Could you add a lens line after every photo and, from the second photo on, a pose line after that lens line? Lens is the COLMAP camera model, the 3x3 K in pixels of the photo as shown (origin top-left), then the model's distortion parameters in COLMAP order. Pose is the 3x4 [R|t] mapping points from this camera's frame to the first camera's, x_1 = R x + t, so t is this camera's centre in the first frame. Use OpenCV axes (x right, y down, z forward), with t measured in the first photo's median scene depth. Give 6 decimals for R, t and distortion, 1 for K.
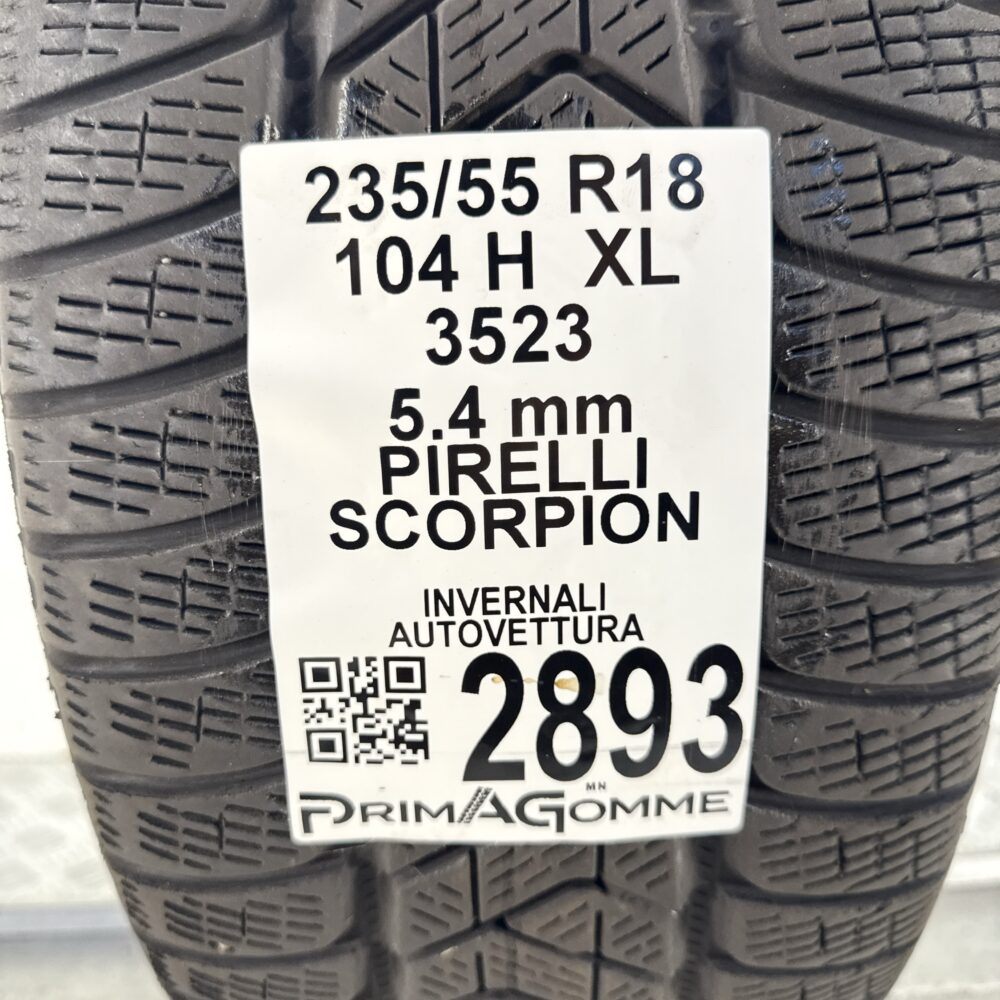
lens RADIAL K [[929.2, 0, 500.0], [0, 929.2, 500.0], [0, 0, 1]] dist [0.128920, -0.337001]
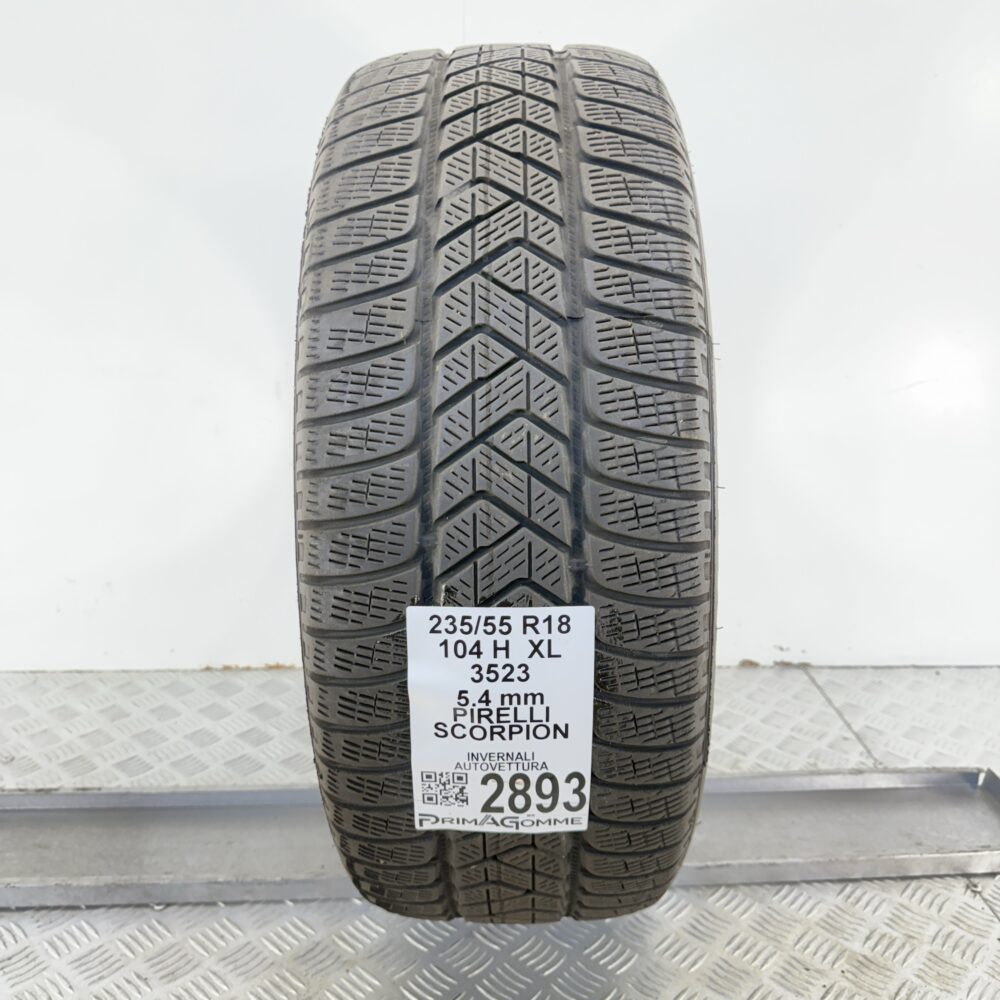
lens RADIAL K [[929.2, 0, 500.0], [0, 929.2, 500.0], [0, 0, 1]] dist [0.128920, -0.337001]
pose [[0.999455, 0.026589, -0.019586, 0.047547], [-0.023085, 0.986622, 0.161384, -1.088478], [0.023615, -0.160844, 0.986697, -1.605199]]
